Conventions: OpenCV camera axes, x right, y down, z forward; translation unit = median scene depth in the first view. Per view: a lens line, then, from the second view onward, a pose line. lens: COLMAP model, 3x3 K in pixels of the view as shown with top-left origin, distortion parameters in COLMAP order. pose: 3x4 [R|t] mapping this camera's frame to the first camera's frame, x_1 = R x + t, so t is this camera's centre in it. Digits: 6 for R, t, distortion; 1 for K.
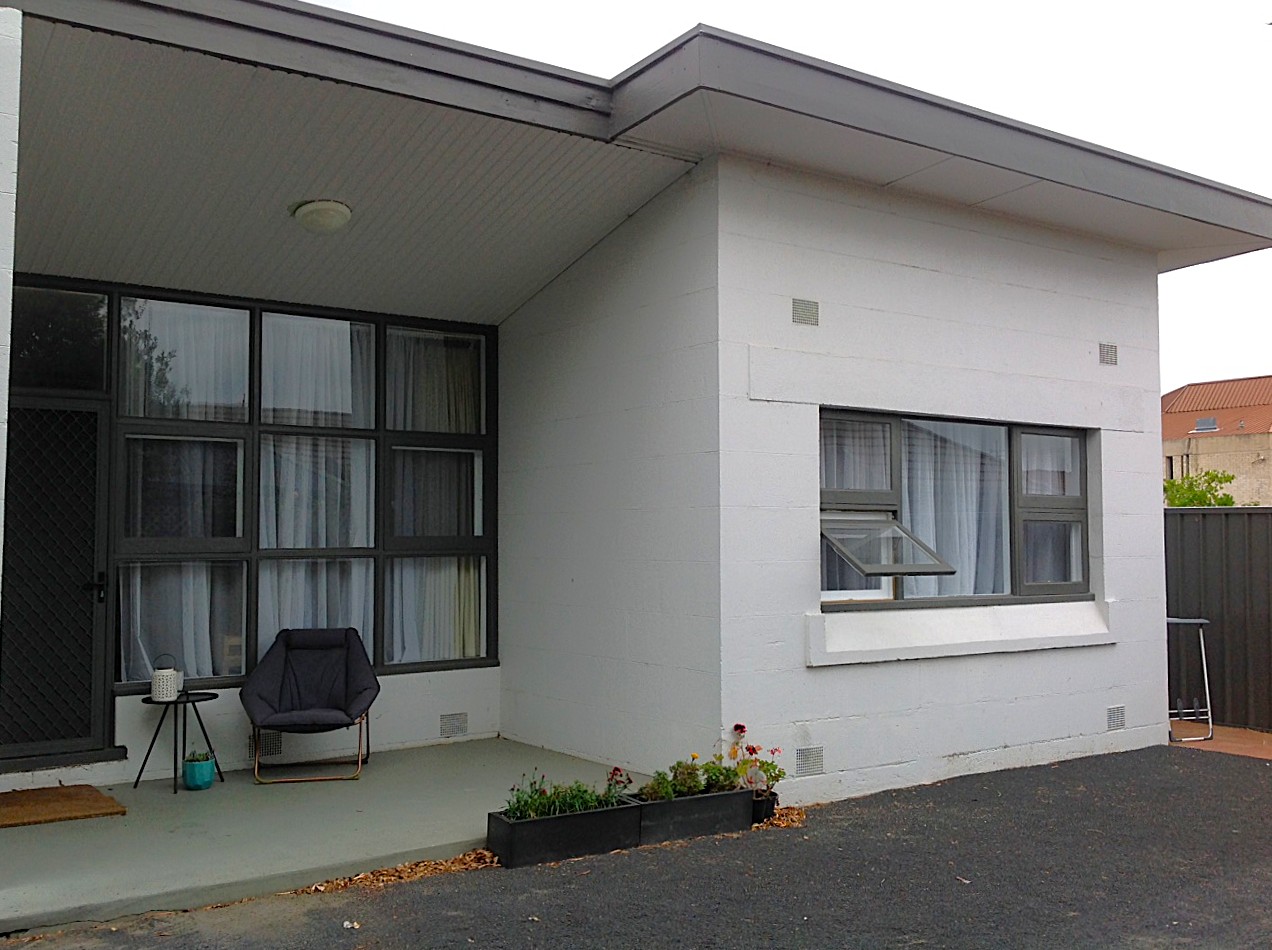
lens RADIAL K [[1177.3, 0, 634.2], [0, 1177.3, 475.8], [0, 0, 1]] dist [0.011743, 0.000000]
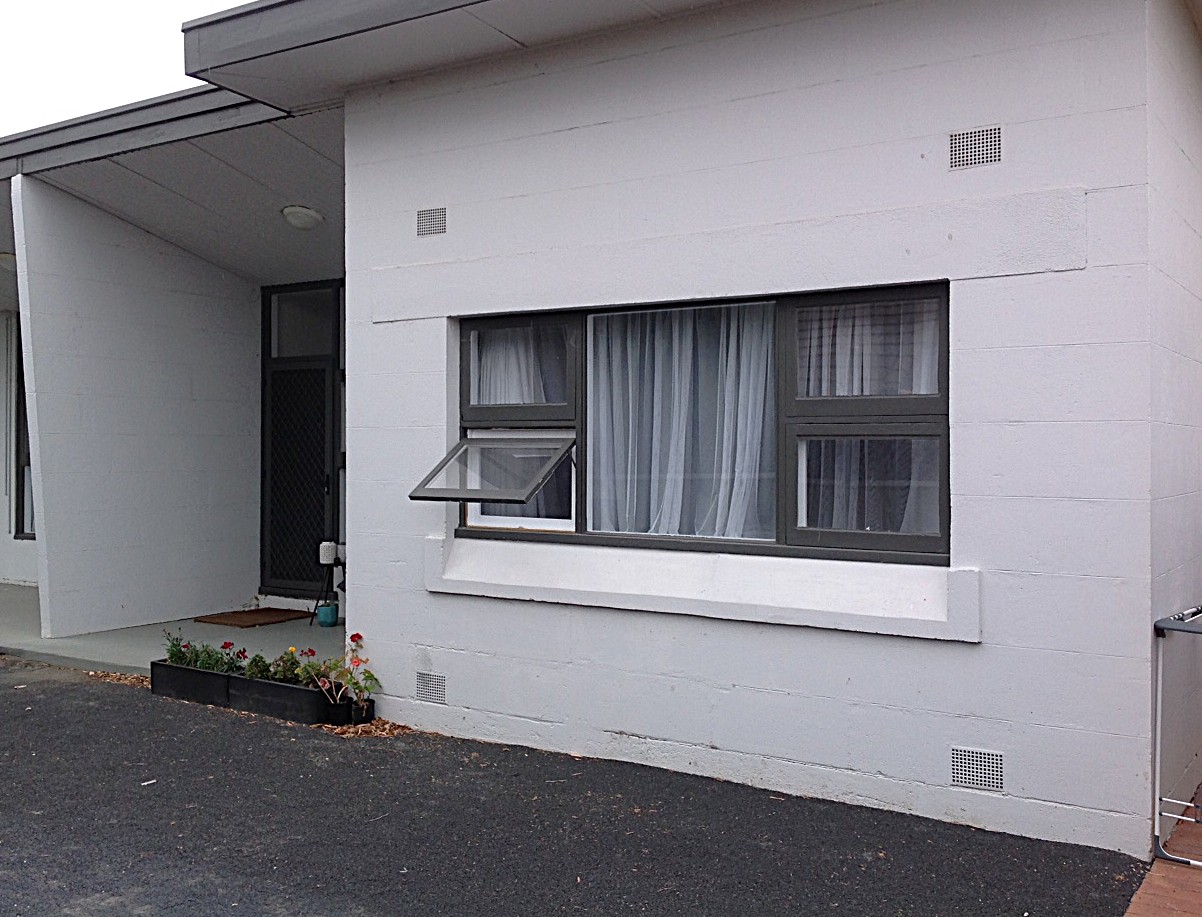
lens RADIAL K [[1289.8, 0, 600.3], [0, 1289.8, 458.1], [0, 0, 1]] dist [0.009497, 0.000000]
pose [[0.357117, 0.000682, -0.934060, 1.163760], [0.036783, 0.999214, 0.014793, 0.042023], [0.933335, -0.039640, 0.356811, 0.741799]]
